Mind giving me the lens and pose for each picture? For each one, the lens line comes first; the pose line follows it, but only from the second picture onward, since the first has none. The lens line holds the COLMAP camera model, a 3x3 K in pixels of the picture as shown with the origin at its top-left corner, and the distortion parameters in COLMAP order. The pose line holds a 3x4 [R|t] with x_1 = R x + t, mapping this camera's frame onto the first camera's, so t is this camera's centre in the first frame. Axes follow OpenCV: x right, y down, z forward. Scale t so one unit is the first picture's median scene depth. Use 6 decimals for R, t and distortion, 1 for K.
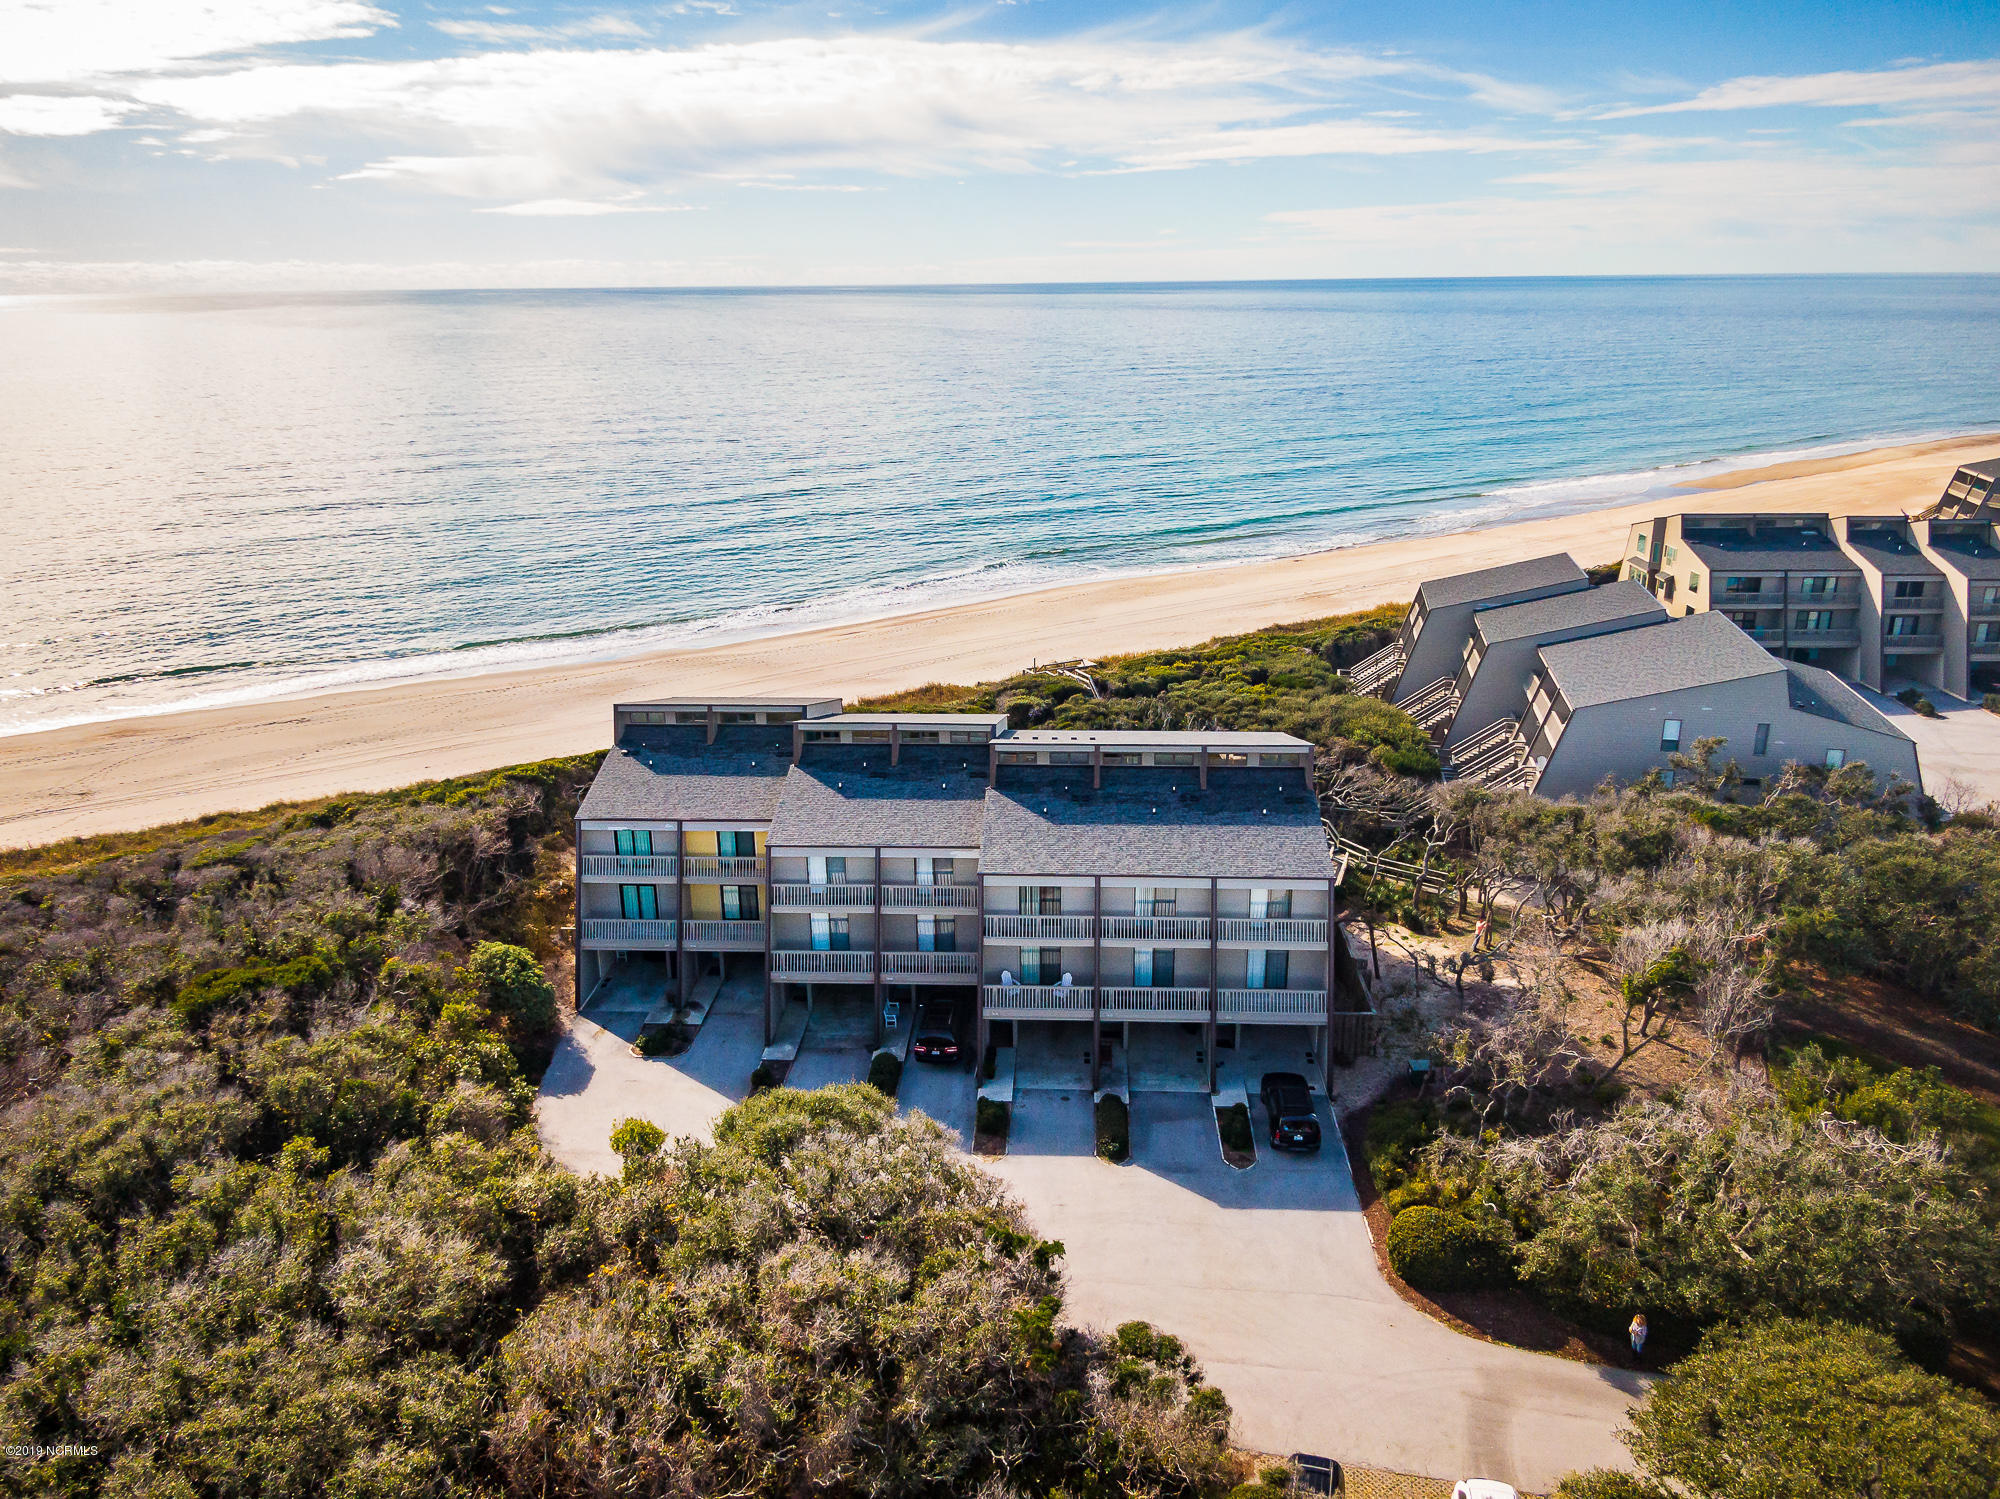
lens RADIAL K [[1461.7, 0, 995.9], [0, 1461.7, 750.8], [0, 0, 1]] dist [0.033093, -0.057918]
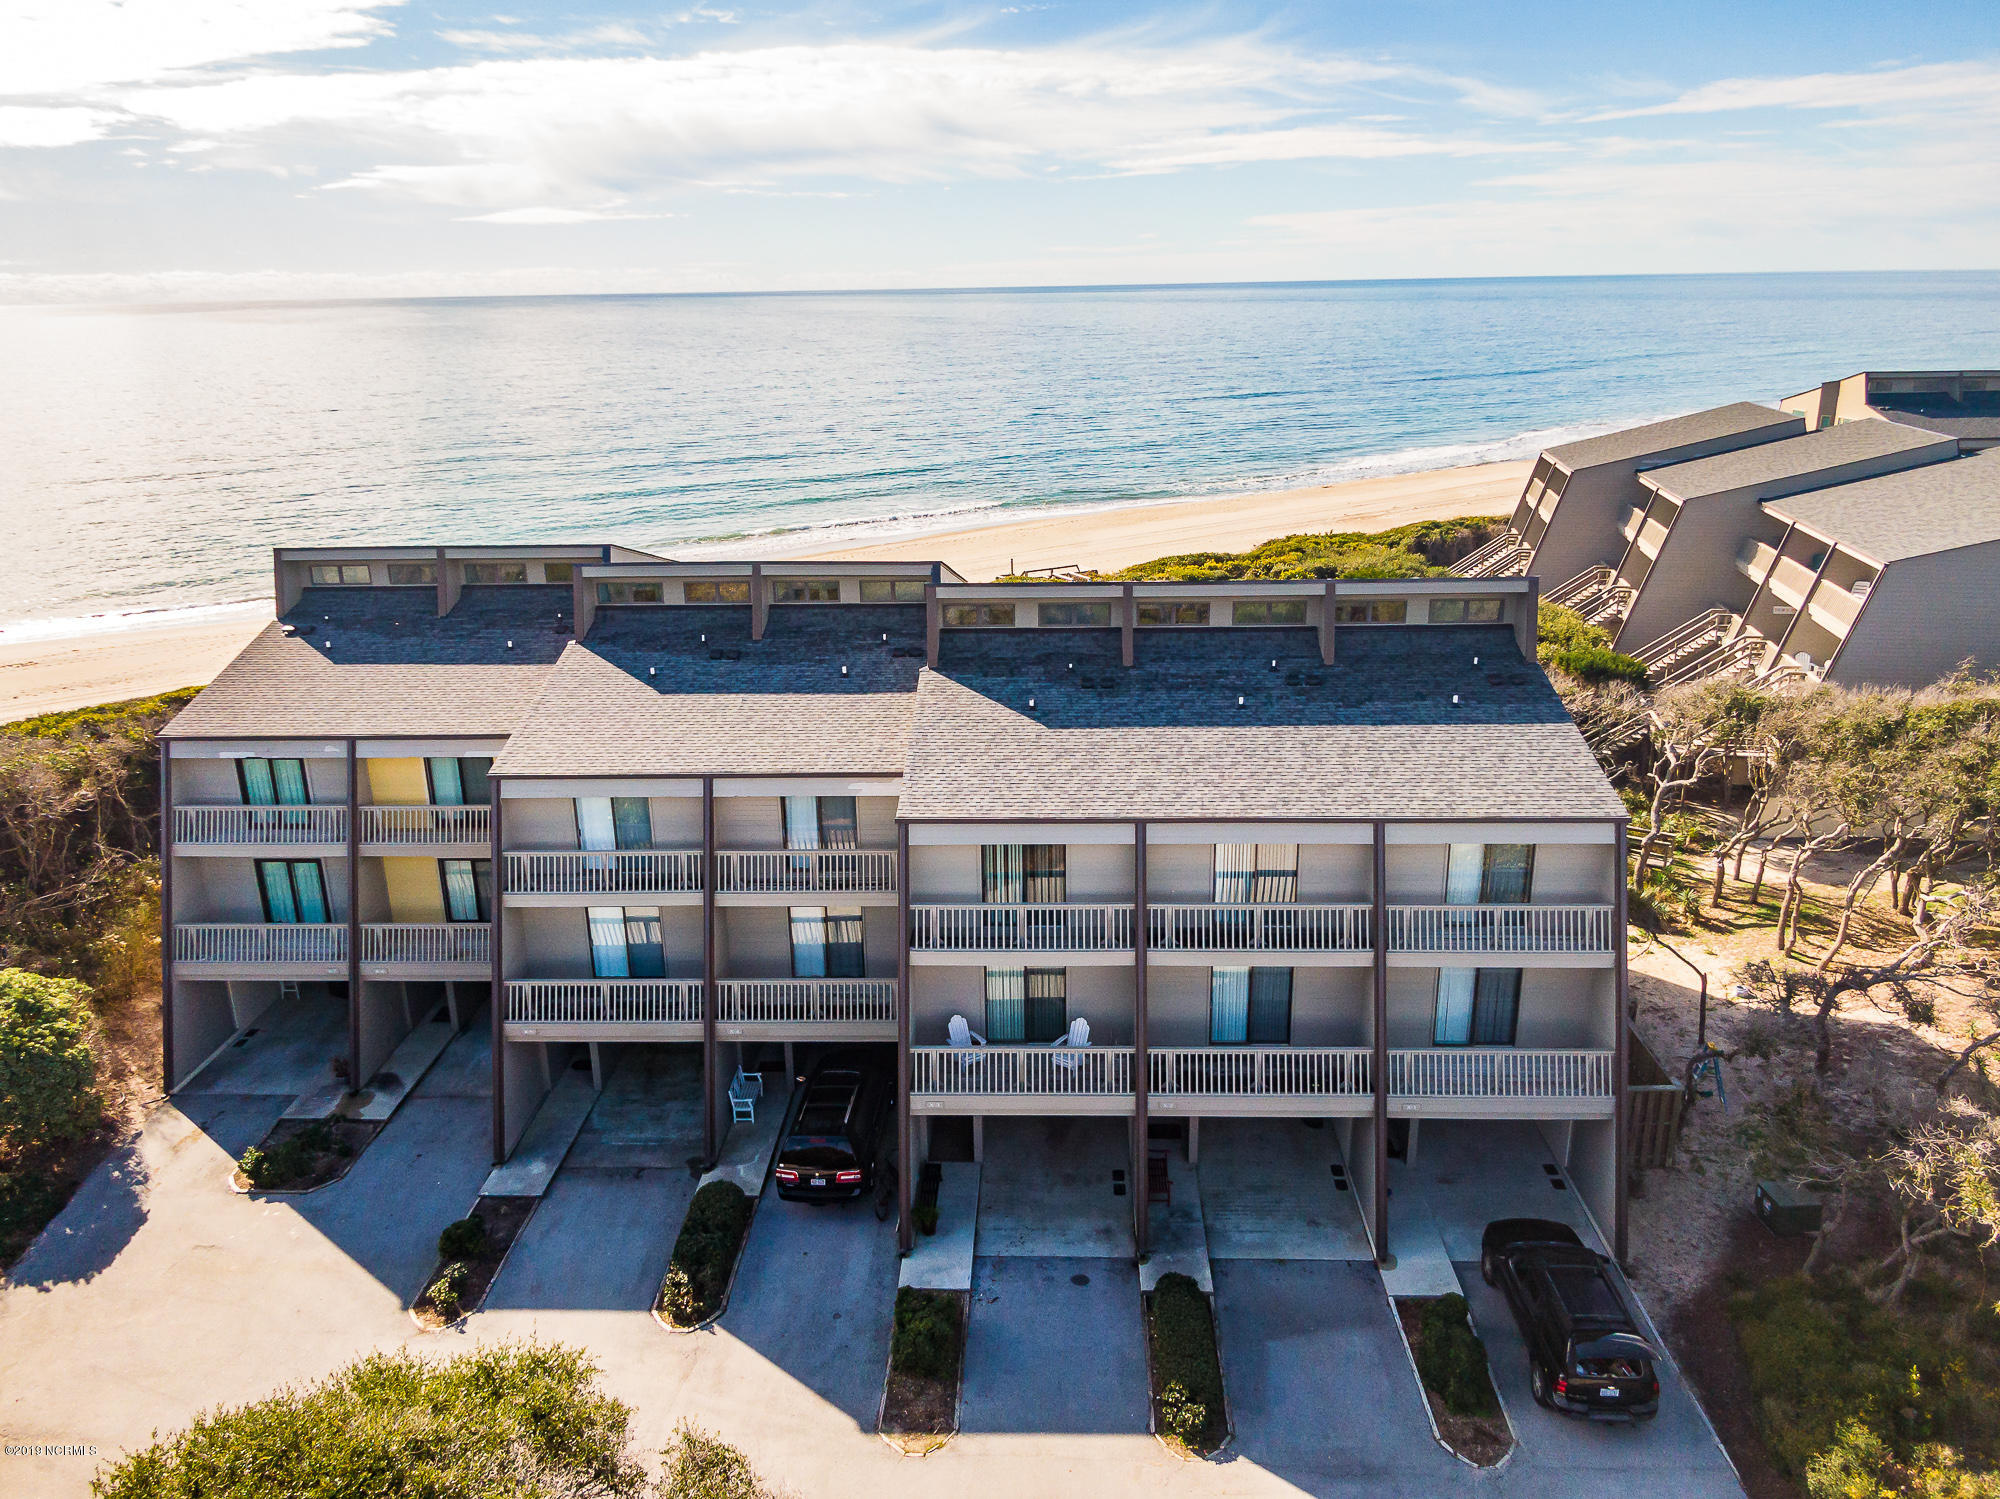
lens RADIAL K [[1461.7, 0, 1003.9], [0, 1461.7, 755.6], [0, 0, 1]] dist [0.033093, -0.057918]
pose [[0.999902, -0.012727, 0.005795, 0.020554], [0.012719, 0.999918, 0.001458, 0.059203], [-0.005813, -0.001384, 0.999982, 0.485495]]
